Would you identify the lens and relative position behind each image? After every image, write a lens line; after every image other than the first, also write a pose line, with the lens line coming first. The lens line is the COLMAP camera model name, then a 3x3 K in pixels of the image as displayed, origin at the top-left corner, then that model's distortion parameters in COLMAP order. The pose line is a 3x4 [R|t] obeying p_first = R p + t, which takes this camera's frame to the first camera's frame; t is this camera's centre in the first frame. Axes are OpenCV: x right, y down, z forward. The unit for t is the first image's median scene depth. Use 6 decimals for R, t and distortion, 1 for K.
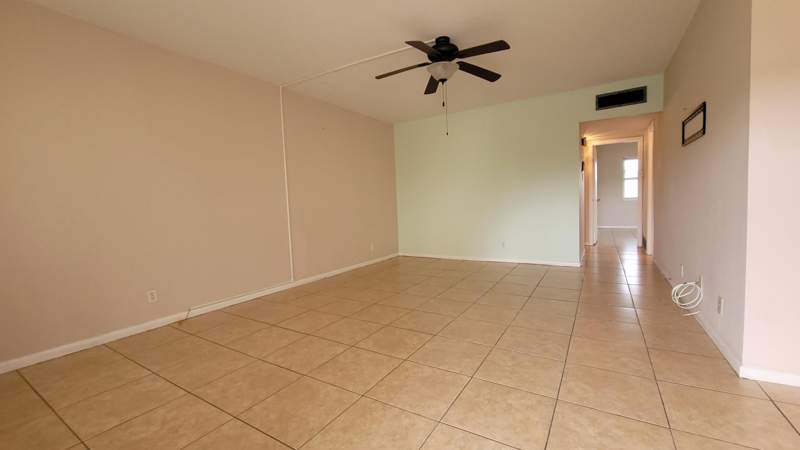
lens RADIAL K [[328.2, 0, 399.1], [0, 328.2, 224.3], [0, 0, 1]] dist [-0.003427, -0.000271]
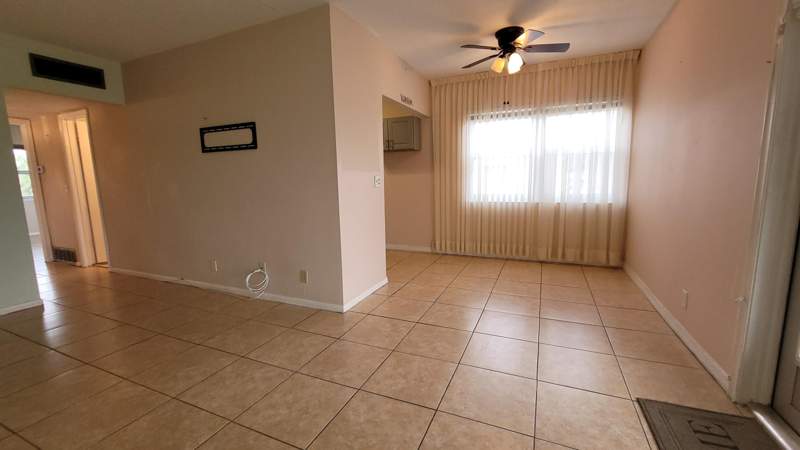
lens RADIAL K [[328.2, 0, 396.4], [0, 328.2, 224.5], [0, 0, 1]] dist [-0.003427, -0.000271]
pose [[-0.137507, -0.099116, 0.985529, -0.384290], [0.090976, 0.989511, 0.112210, -0.082863], [-0.986314, 0.105089, -0.127047, 0.662836]]
